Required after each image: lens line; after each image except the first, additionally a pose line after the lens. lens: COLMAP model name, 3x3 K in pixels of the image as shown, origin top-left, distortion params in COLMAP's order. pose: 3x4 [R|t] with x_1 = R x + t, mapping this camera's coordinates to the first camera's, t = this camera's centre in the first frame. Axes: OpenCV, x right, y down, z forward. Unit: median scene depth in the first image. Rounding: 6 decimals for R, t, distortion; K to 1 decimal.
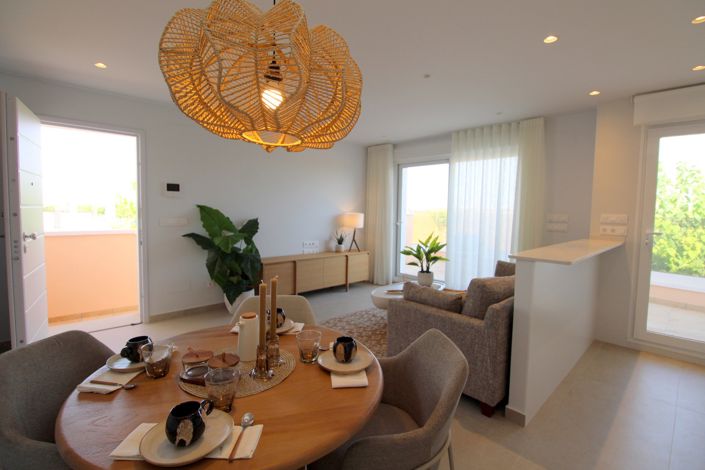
lens RADIAL K [[327.1, 0, 360.1], [0, 327.1, 229.4], [0, 0, 1]] dist [-0.003238, -0.009114]
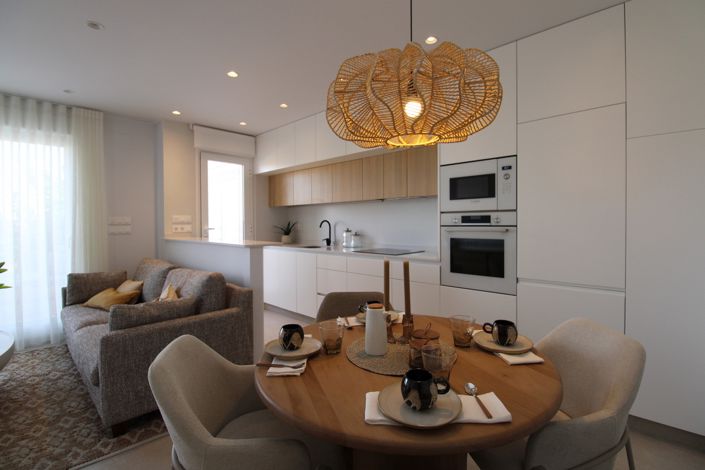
lens RADIAL K [[327.1, 0, 357.7], [0, 327.1, 231.0], [0, 0, 1]] dist [-0.003238, -0.009114]
pose [[-0.049065, -0.043541, 0.997846, -0.412846], [0.067758, 0.996603, 0.046819, -0.000690], [-0.996495, 0.069909, -0.045948, 0.340135]]
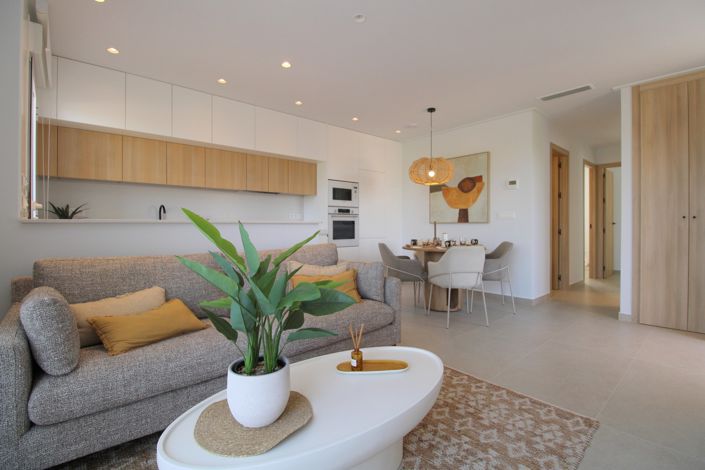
lens RADIAL K [[327.1, 0, 358.6], [0, 327.1, 231.8], [0, 0, 1]] dist [-0.003238, -0.009114]
pose [[-0.999417, -0.016397, 0.029959, 0.123368], [-0.014004, 0.996824, 0.078395, 0.002847], [-0.031149, 0.077930, -0.996472, 1.341346]]
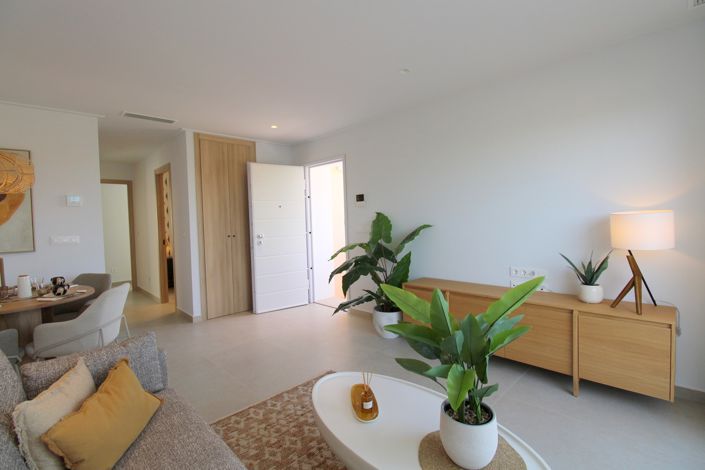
lens RADIAL K [[327.1, 0, 357.3], [0, 327.1, 230.8], [0, 0, 1]] dist [-0.003238, -0.009114]
pose [[0.019352, 0.013387, -0.999723, 0.522791], [-0.031028, 0.999437, 0.012782, -0.031352], [0.999331, 0.030772, 0.019757, 0.955788]]
